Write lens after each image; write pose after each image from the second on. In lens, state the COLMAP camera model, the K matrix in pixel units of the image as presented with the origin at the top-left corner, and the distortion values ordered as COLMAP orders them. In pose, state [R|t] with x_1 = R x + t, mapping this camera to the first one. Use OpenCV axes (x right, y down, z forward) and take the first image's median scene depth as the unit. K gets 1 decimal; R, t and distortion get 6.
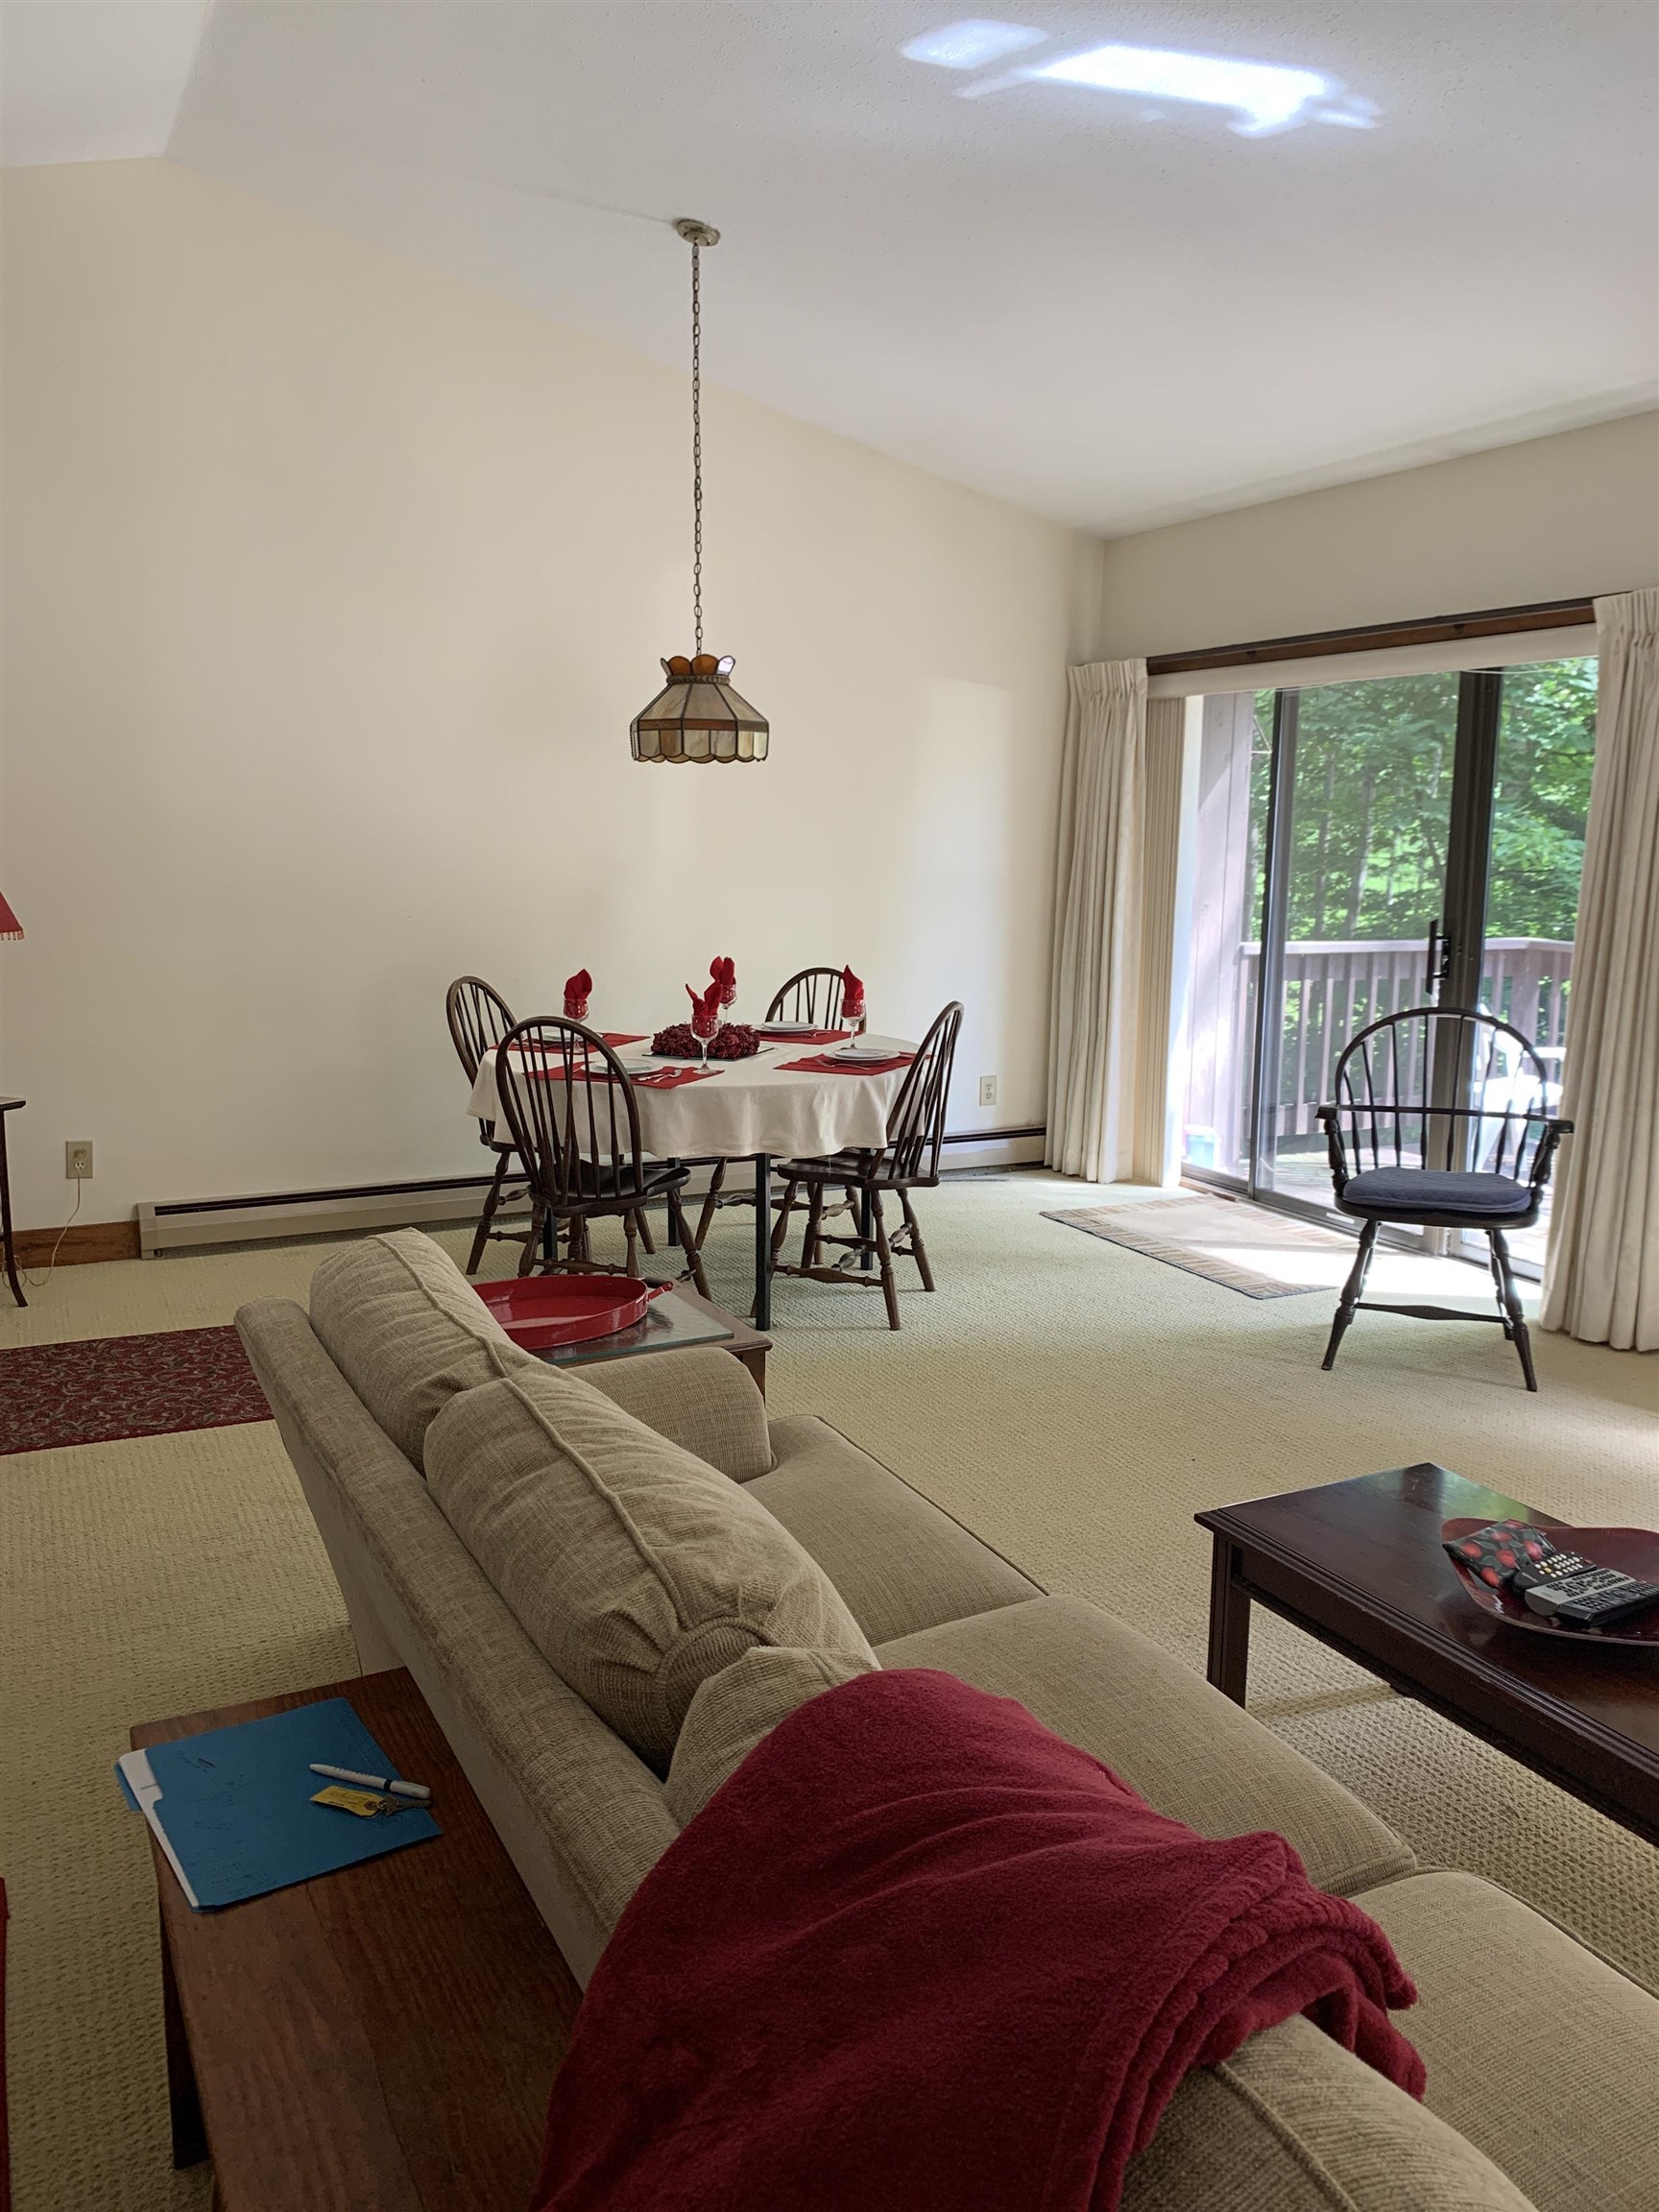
lens RADIAL K [[1674.9, 0, 829.5], [0, 1674.9, 1106.0], [0, 0, 1]] dist [0.081950, -0.122405]
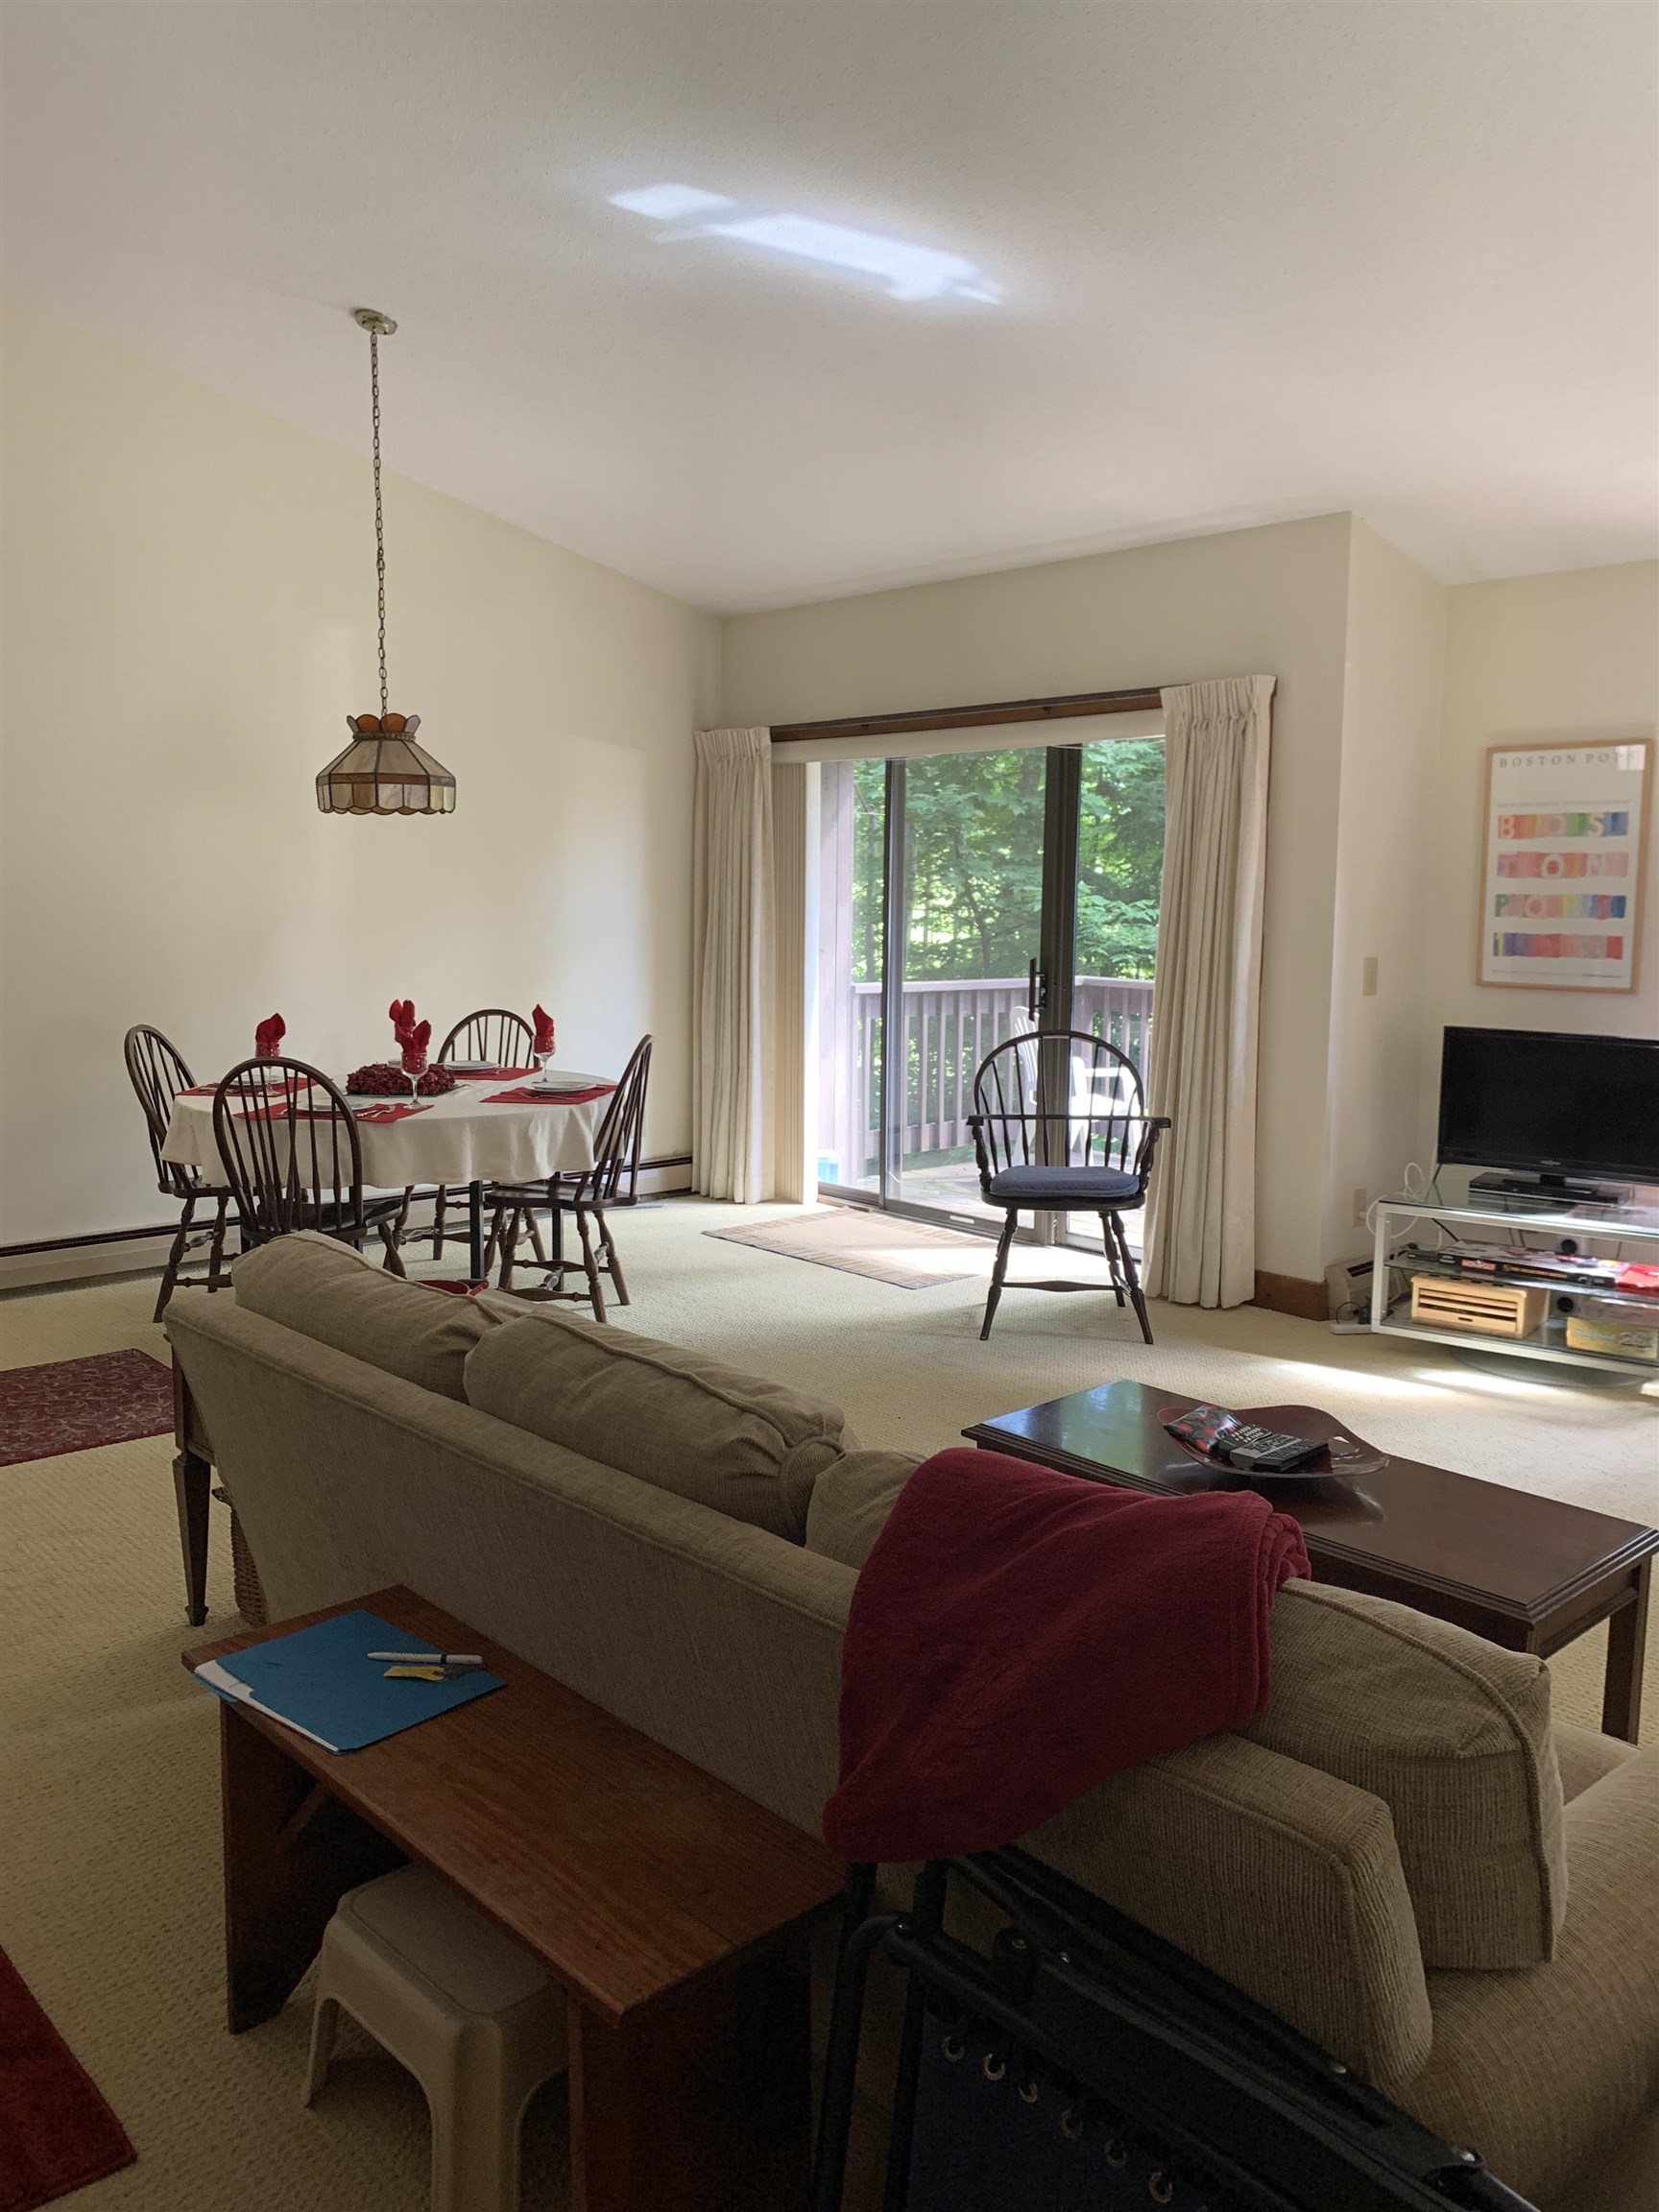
lens RADIAL K [[1704.4, 0, 822.0], [0, 1704.4, 1091.6], [0, 0, 1]] dist [0.065134, -0.014091]
pose [[0.961438, -0.034855, 0.272803, -0.118045], [0.046408, 0.998273, -0.036010, 0.020113], [-0.271077, 0.047281, 0.961396, -0.097799]]
